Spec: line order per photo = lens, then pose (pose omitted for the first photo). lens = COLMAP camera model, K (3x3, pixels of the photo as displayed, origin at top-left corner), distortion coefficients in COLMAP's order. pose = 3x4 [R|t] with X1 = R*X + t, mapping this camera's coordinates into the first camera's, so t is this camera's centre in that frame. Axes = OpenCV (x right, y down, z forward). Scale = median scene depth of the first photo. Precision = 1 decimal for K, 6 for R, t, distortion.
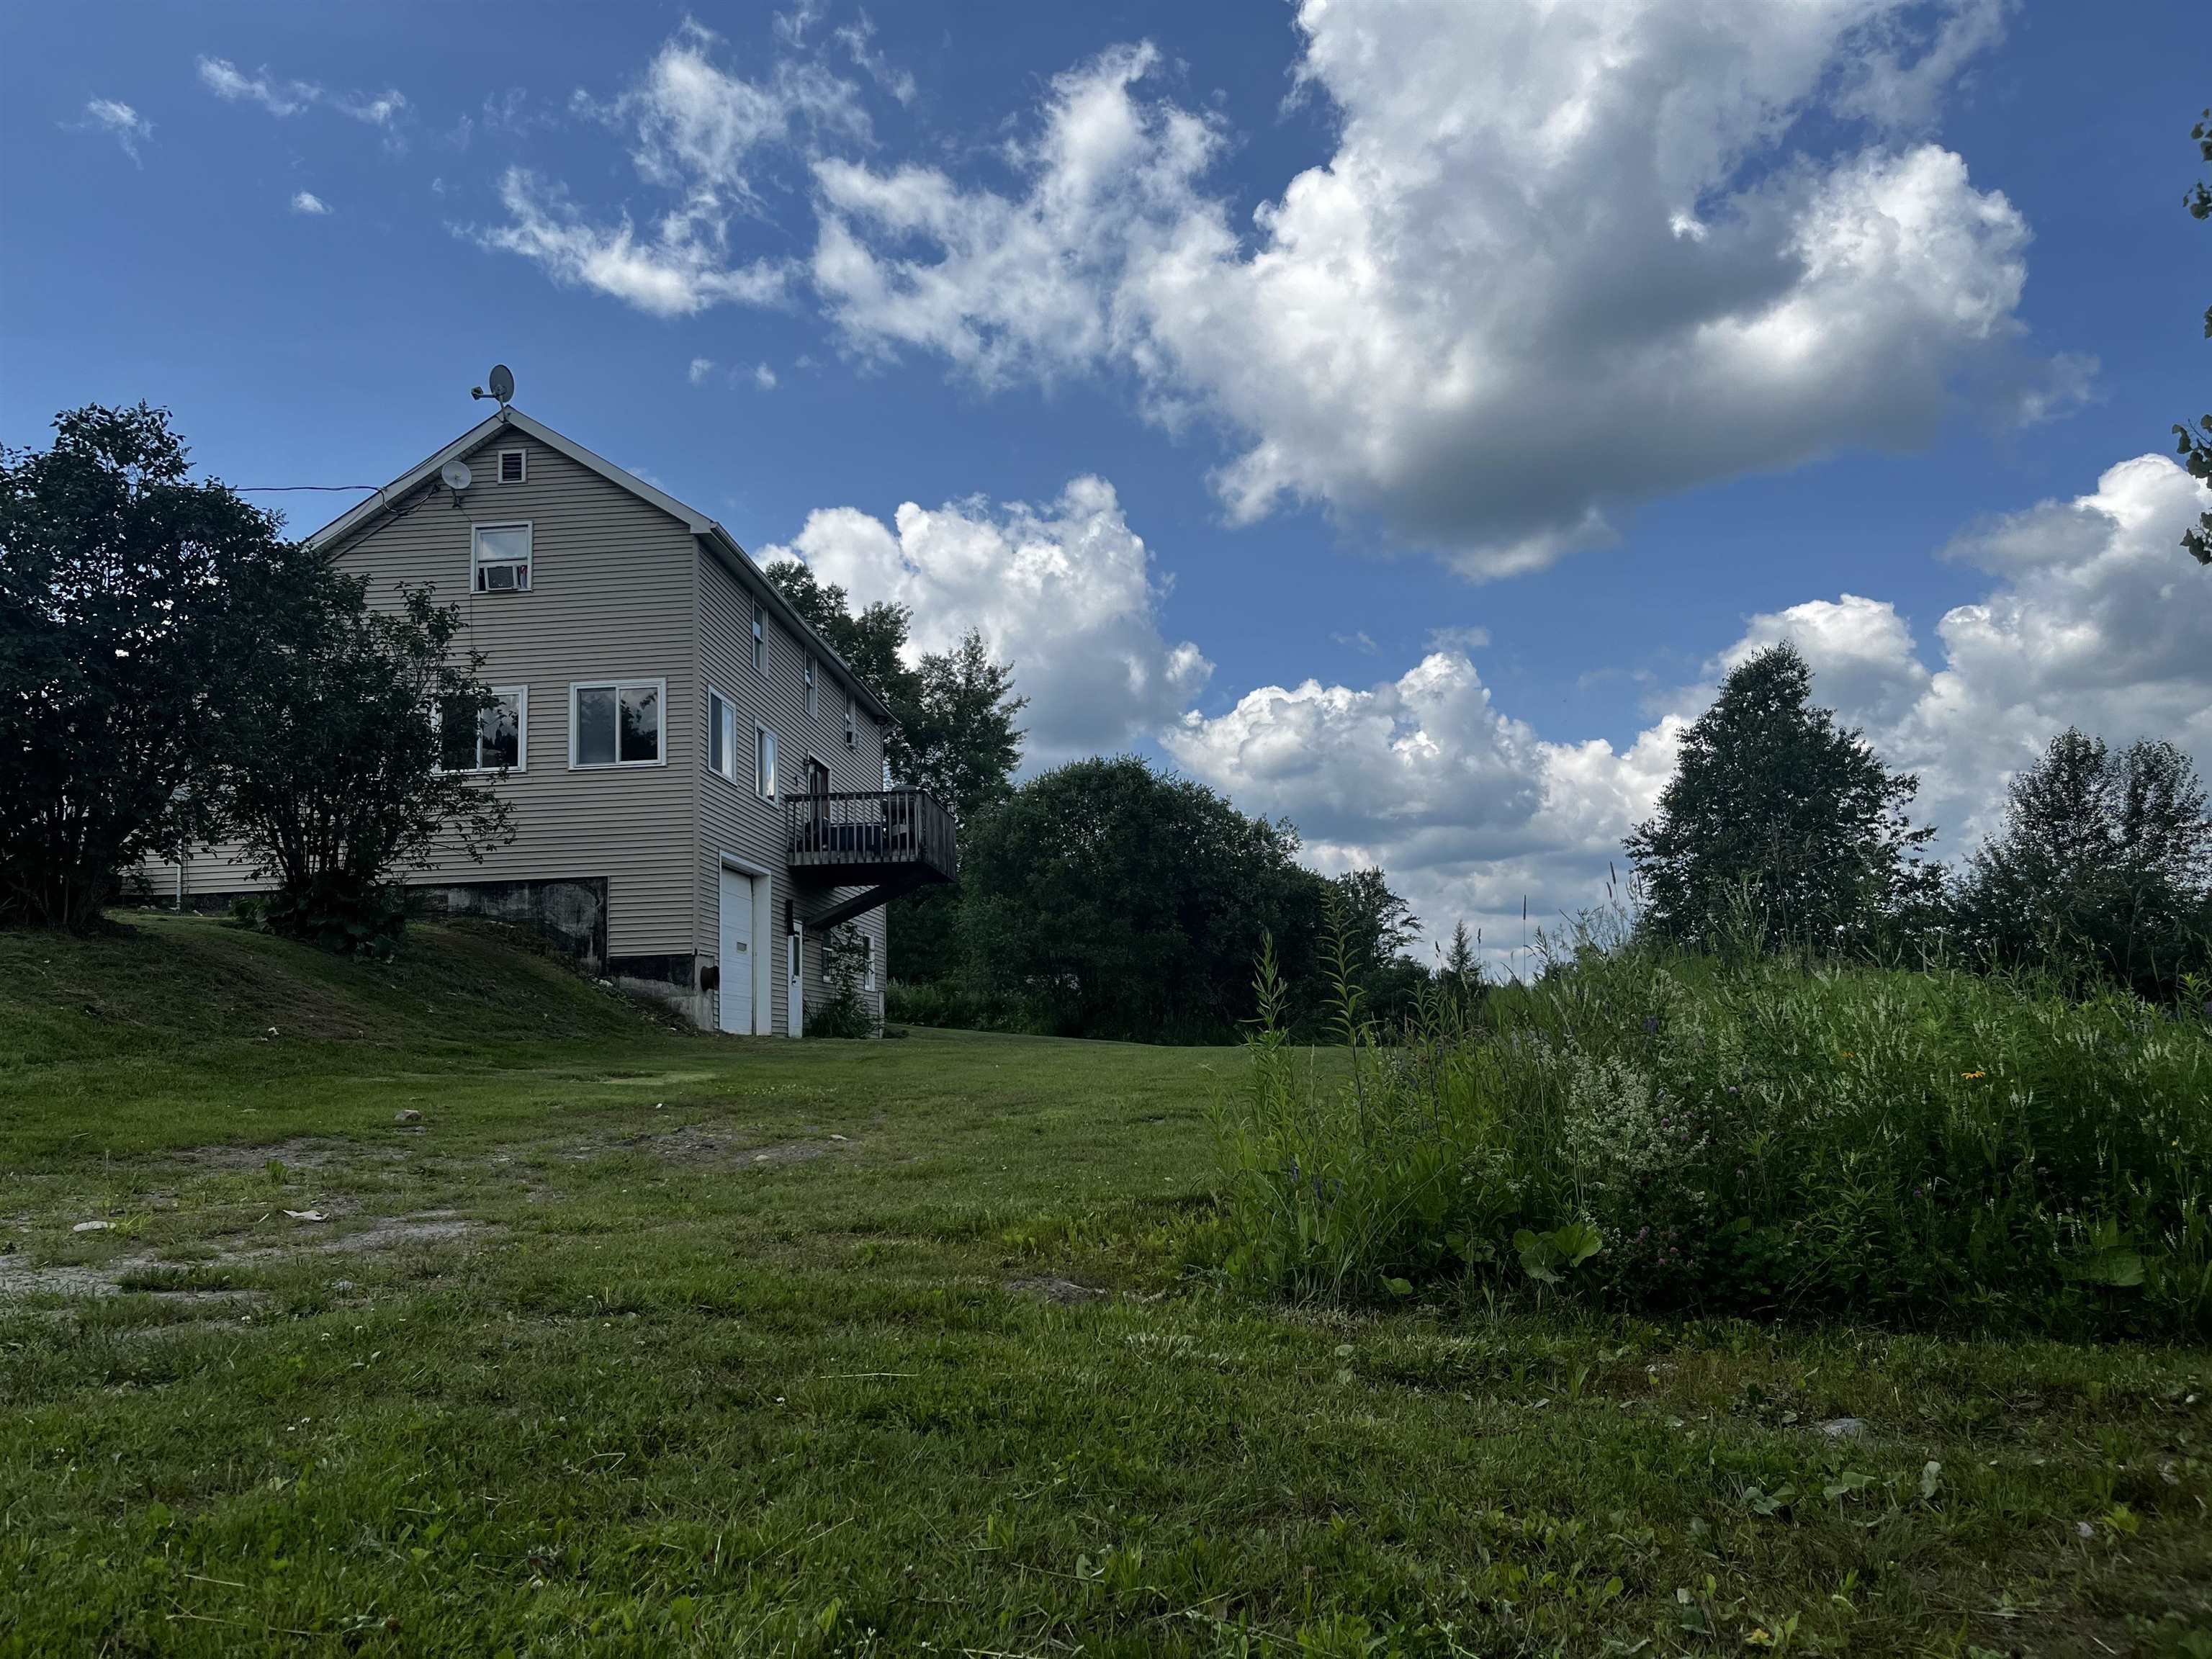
lens RADIAL K [[1661.5, 0, 1117.3], [0, 1661.5, 828.1], [0, 0, 1]] dist [0.026357, -0.042922]
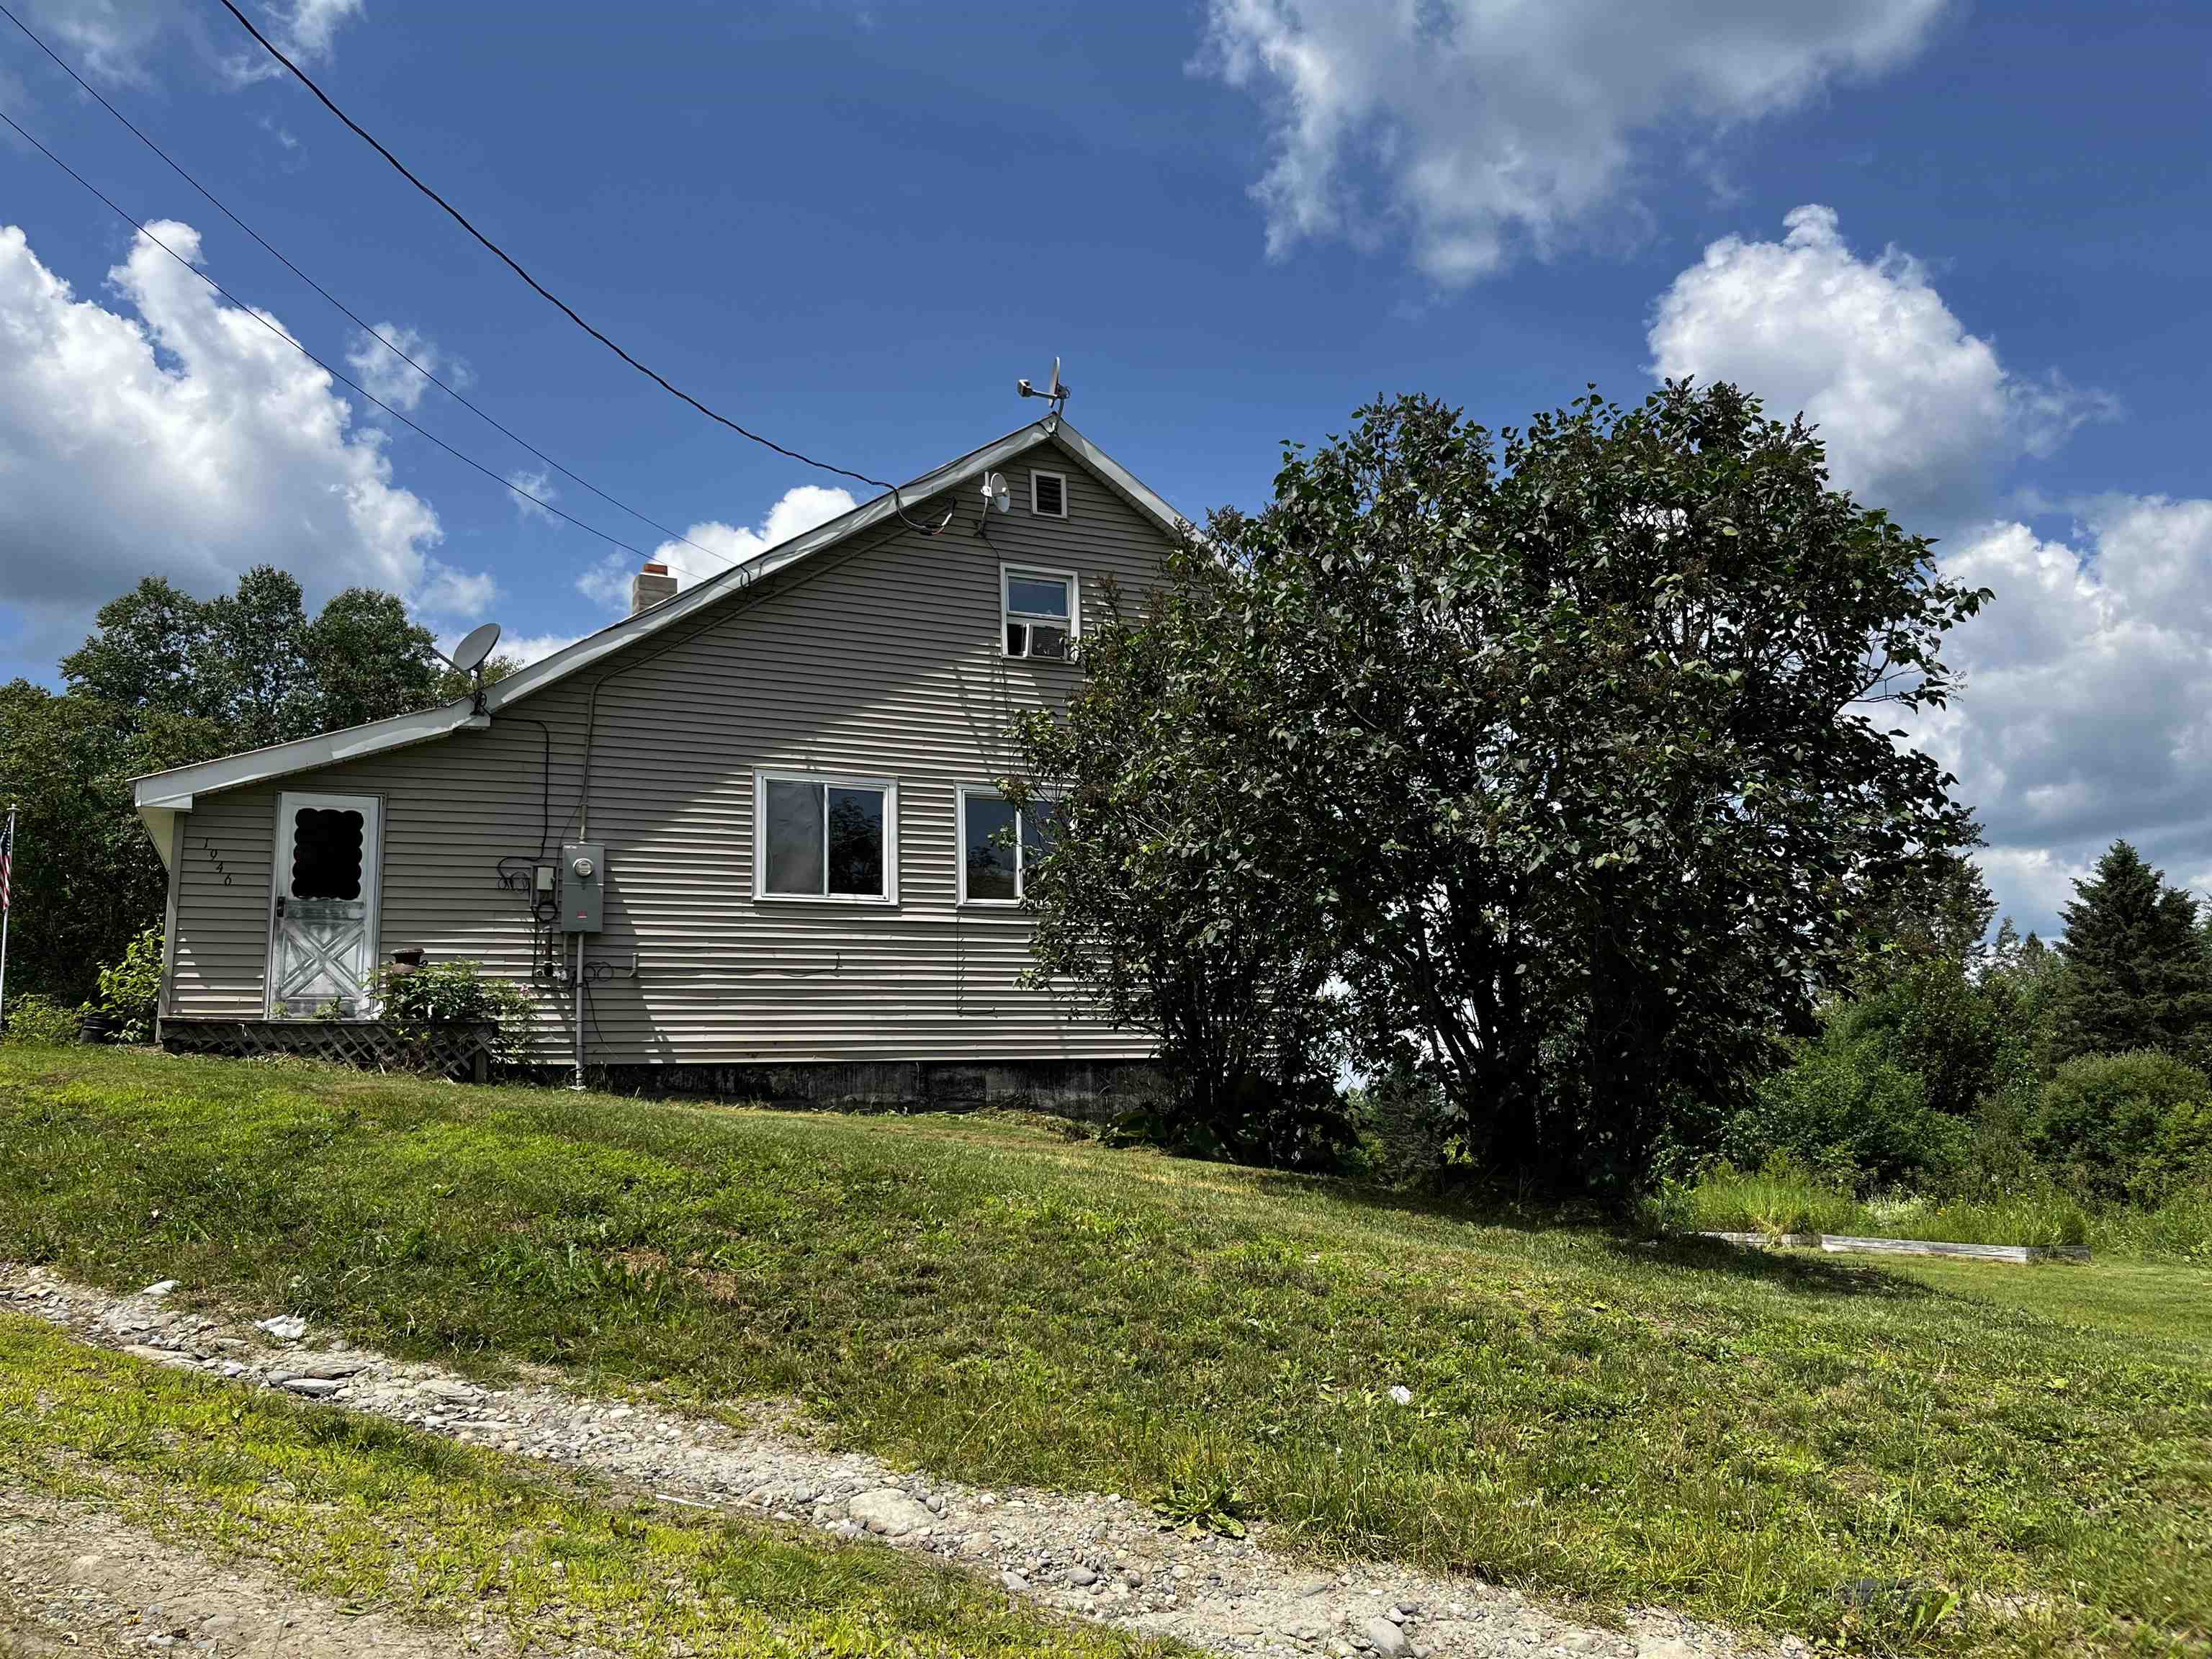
lens RADIAL K [[1661.5, 0, 1104.0], [0, 1661.5, 812.7], [0, 0, 1]] dist [0.026357, -0.042922]
pose [[0.877230, 0.097270, 0.470112, -0.585561], [-0.062610, 0.994075, -0.088851, -0.009911], [-0.475969, 0.048509, 0.878123, 0.297341]]
